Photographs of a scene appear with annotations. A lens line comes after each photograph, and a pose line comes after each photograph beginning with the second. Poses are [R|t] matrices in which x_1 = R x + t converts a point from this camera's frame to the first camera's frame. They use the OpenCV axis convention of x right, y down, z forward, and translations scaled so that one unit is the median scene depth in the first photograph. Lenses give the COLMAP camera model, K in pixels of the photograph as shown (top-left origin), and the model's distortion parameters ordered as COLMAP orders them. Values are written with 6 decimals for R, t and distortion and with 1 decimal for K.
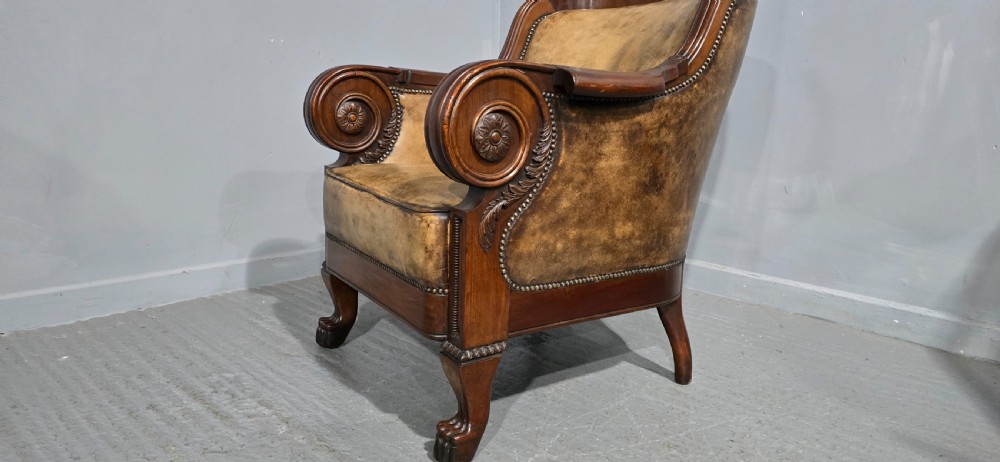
lens RADIAL K [[692.3, 0, 507.3], [0, 692.3, 217.3], [0, 0, 1]] dist [0.053610, -0.060354]
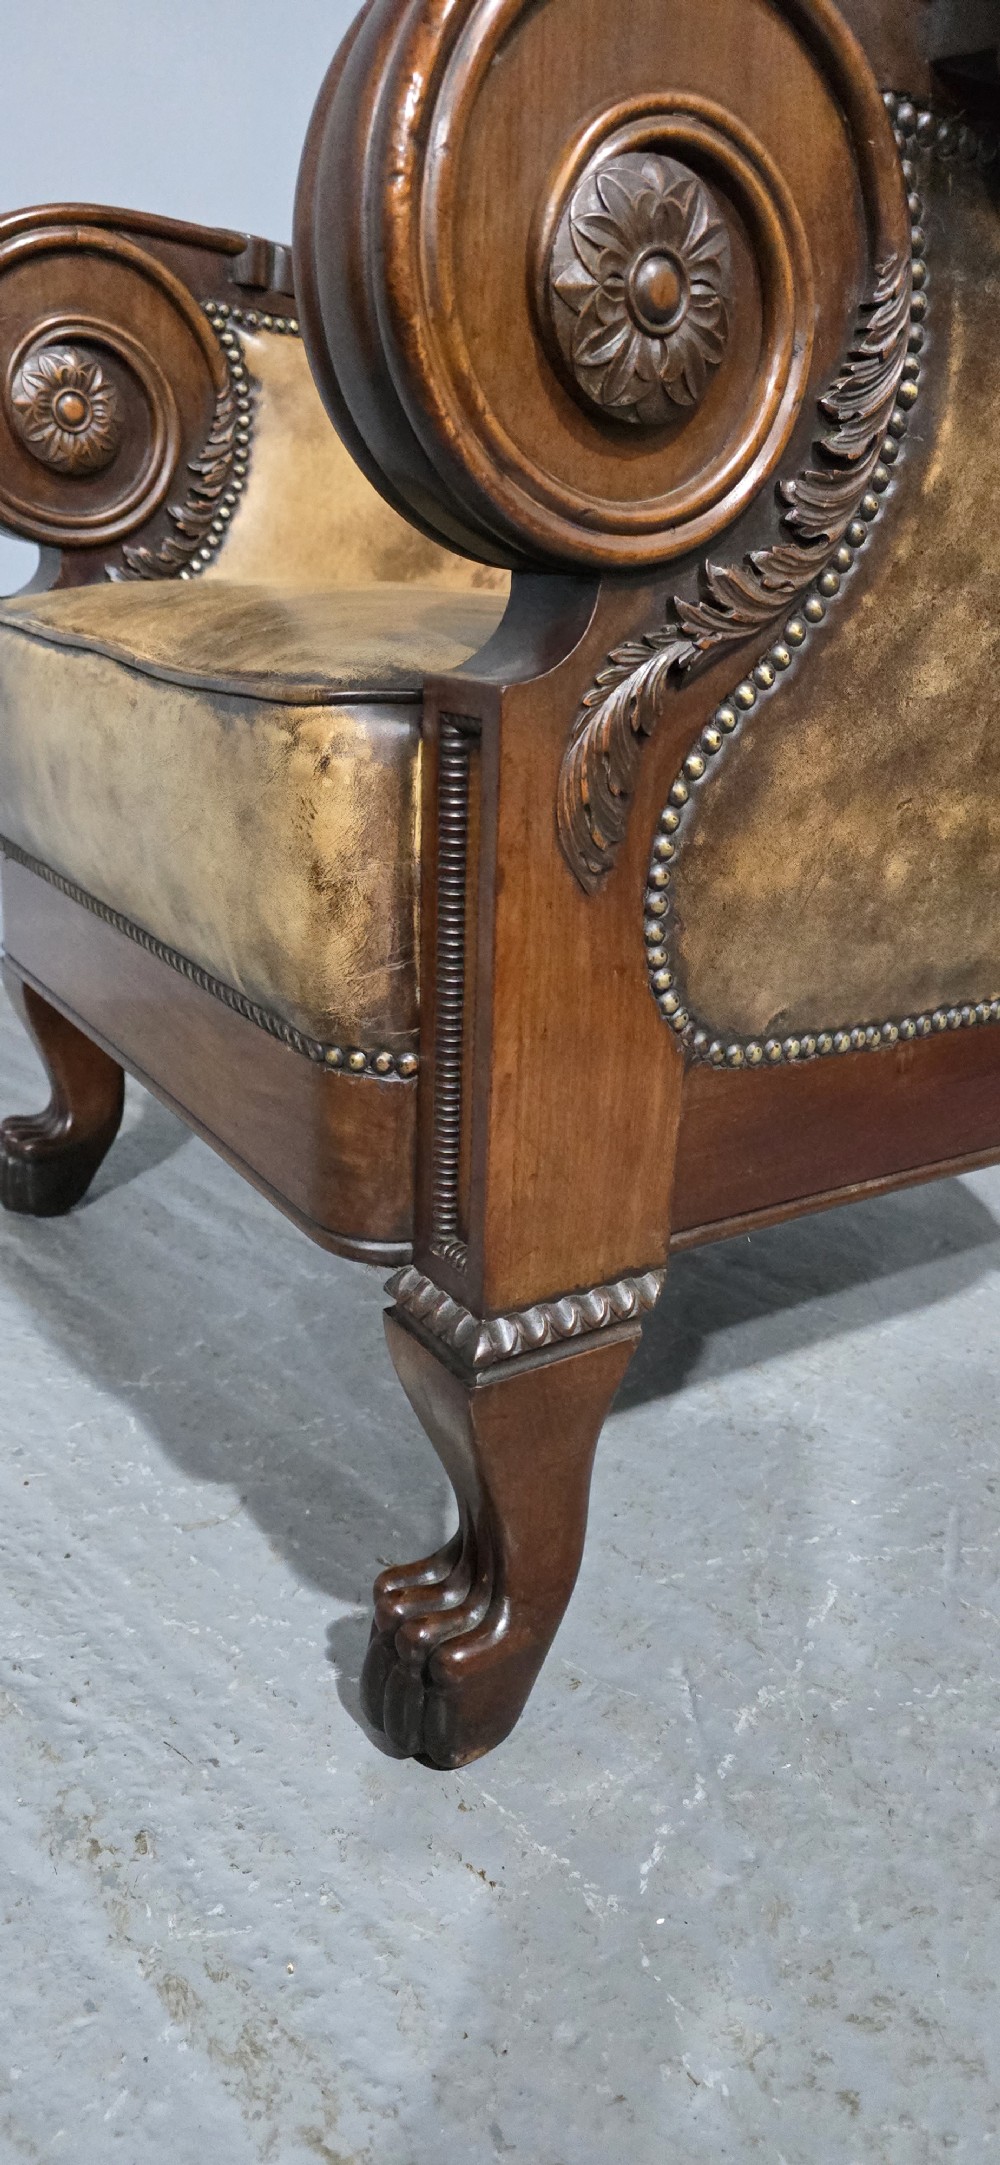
lens RADIAL K [[1498.9, 0, 502.1], [0, 1498.9, 1082.0], [0, 0, 1]] dist [0.053610, -0.060354]
pose [[0.999474, 0.011331, -0.030377, -0.037832], [-0.006567, 0.988272, 0.152560, 0.033423], [0.031750, -0.152281, 0.987827, 0.458606]]
